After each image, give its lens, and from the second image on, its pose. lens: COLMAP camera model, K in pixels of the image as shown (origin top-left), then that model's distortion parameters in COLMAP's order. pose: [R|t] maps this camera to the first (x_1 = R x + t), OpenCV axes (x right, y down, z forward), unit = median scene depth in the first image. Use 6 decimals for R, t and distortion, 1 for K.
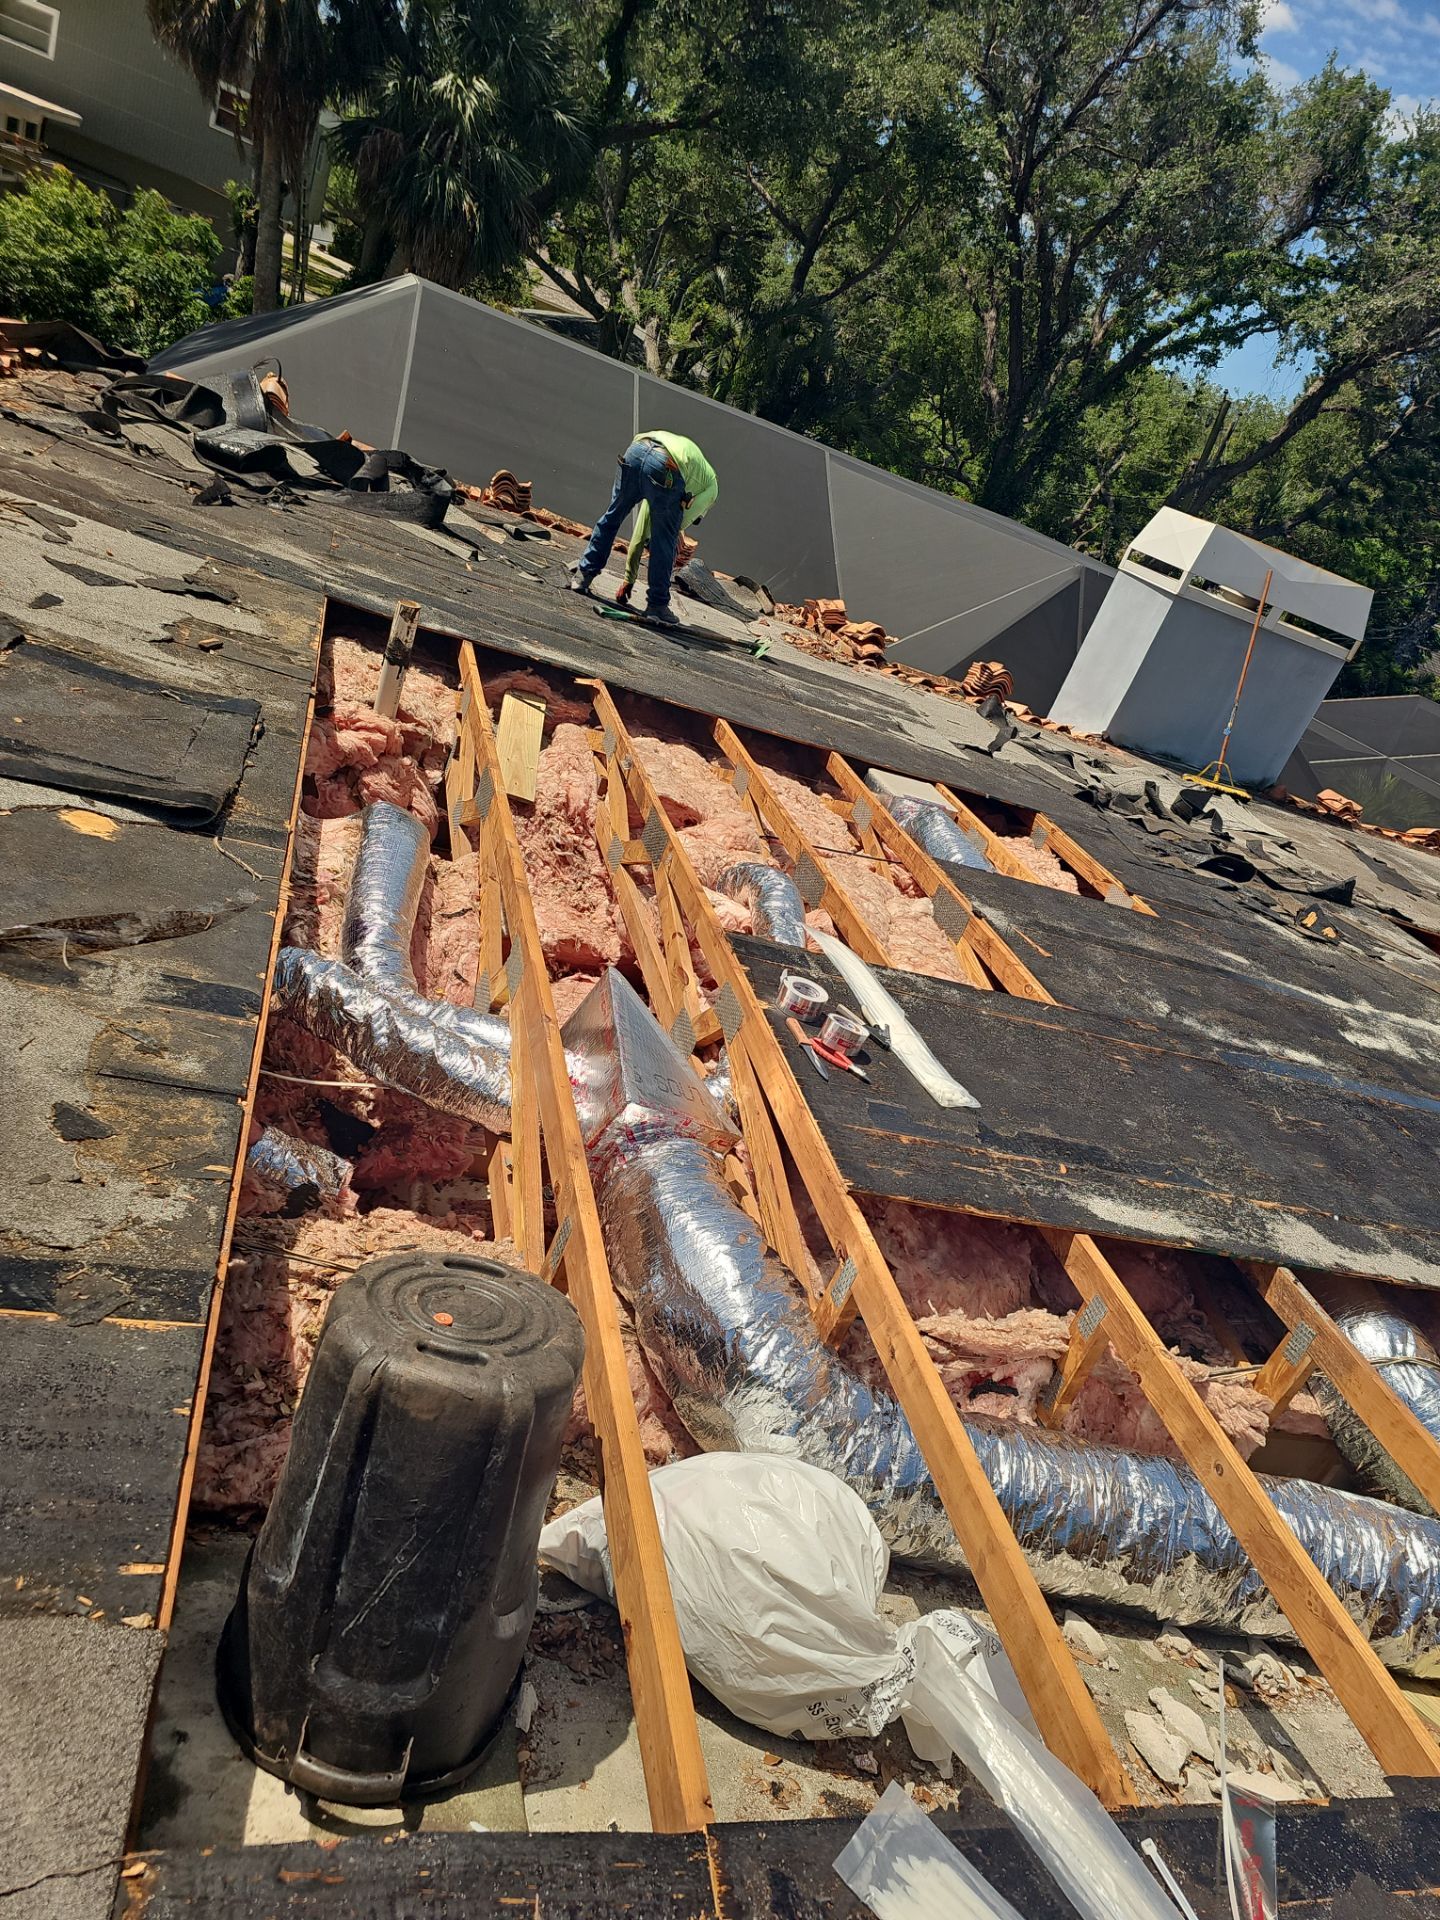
lens RADIAL K [[1299.4, 0, 687.5], [0, 1299.4, 960.6], [0, 0, 1]] dist [0.038546, -0.001236]
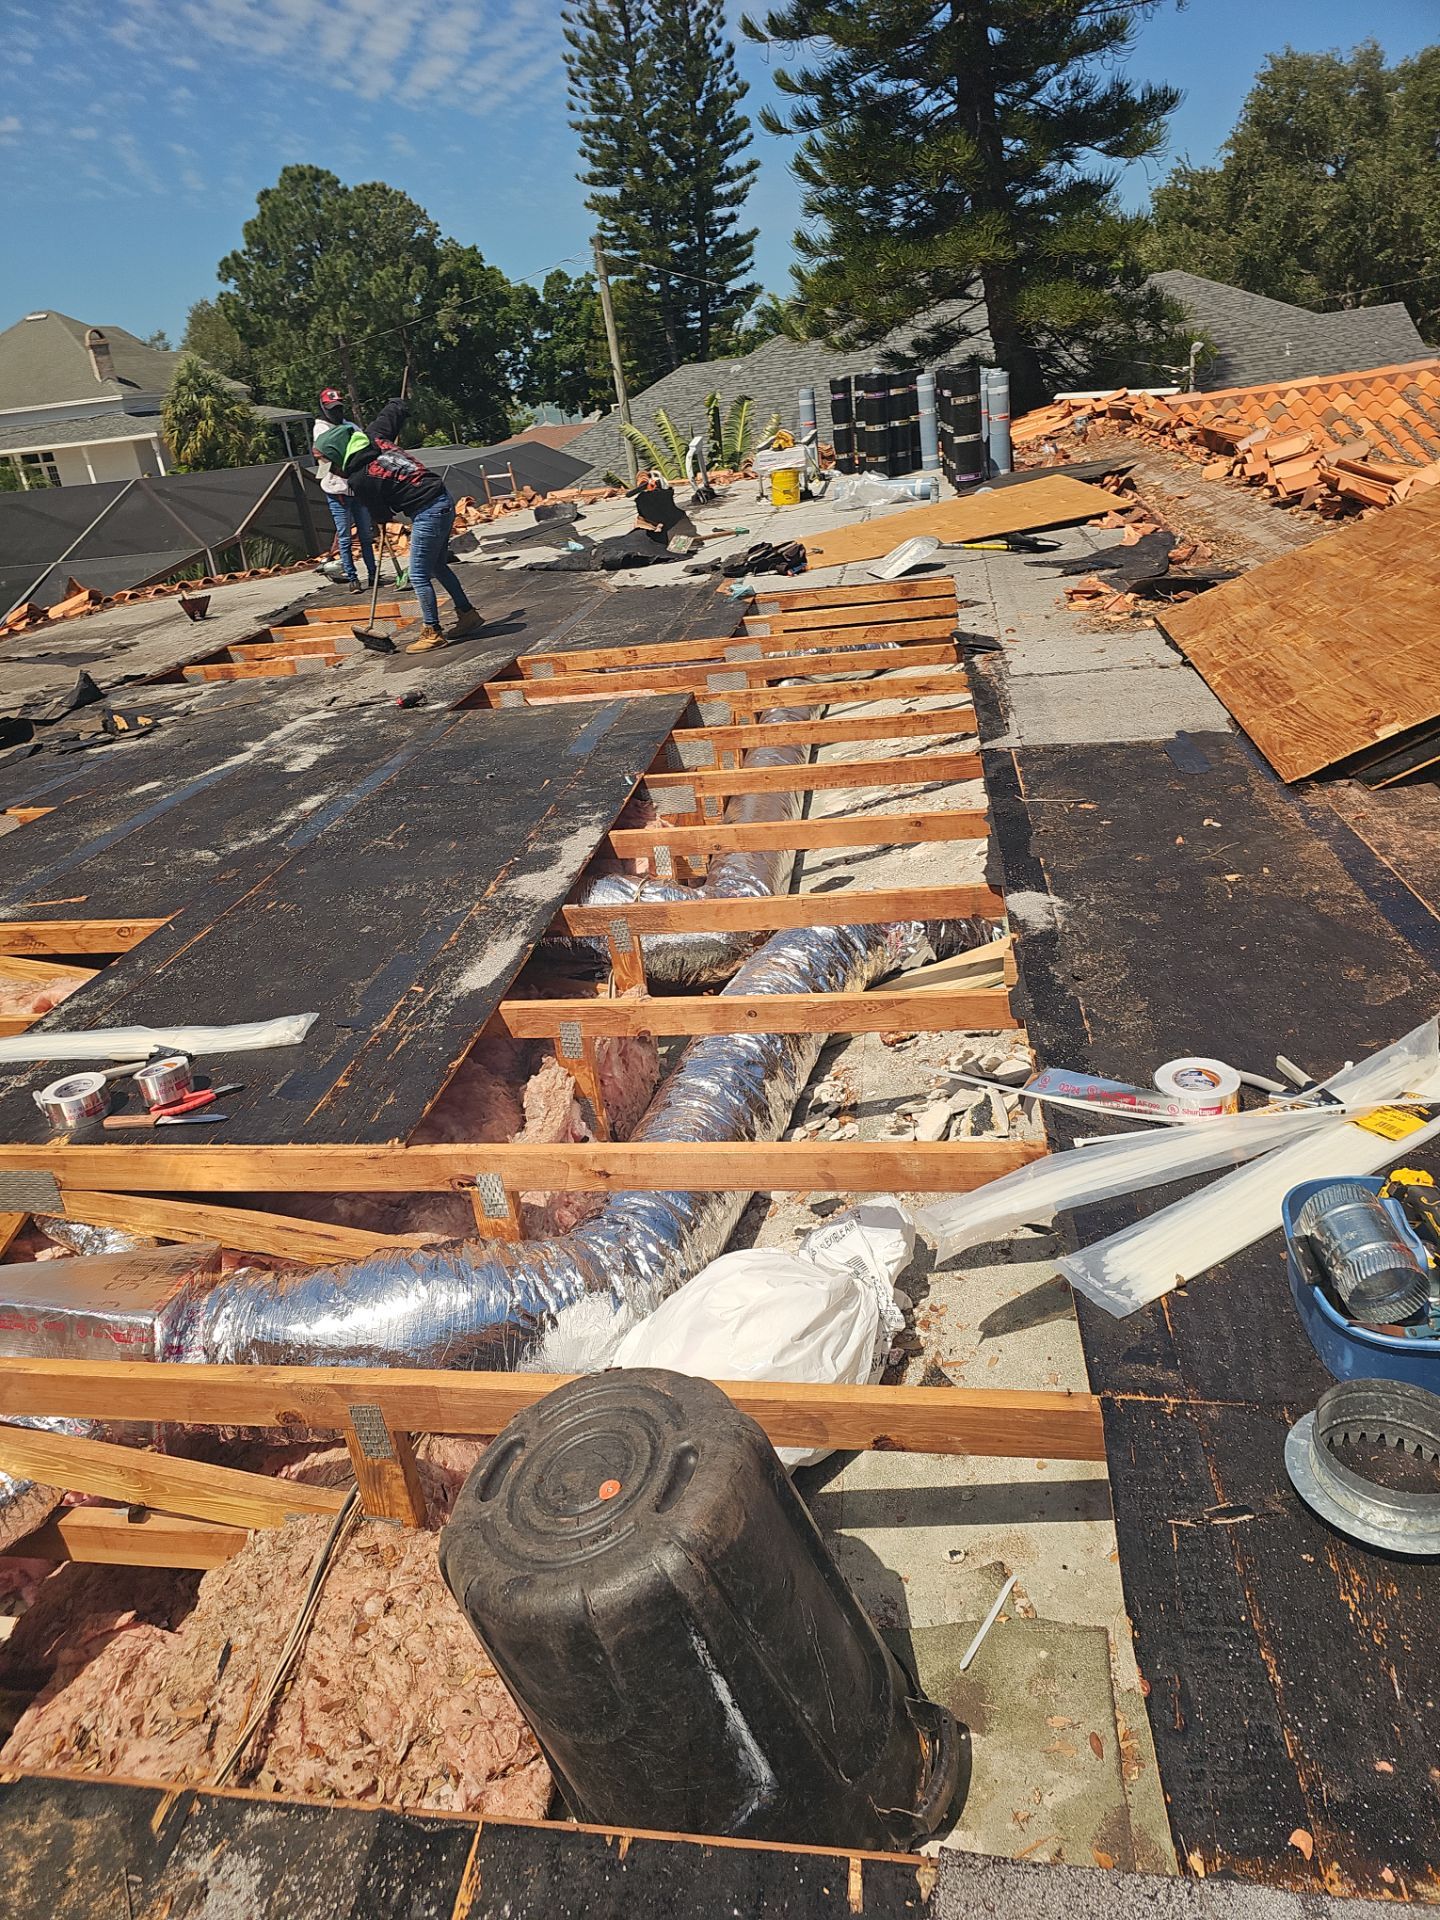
lens RADIAL K [[1299.4, 0, 687.5], [0, 1299.4, 960.6], [0, 0, 1]] dist [0.038546, -0.001236]
pose [[0.292347, -0.703318, 0.647979, -0.278285], [0.591001, 0.665573, 0.455774, -0.183142], [-0.751832, 0.249712, 0.610240, 0.200333]]
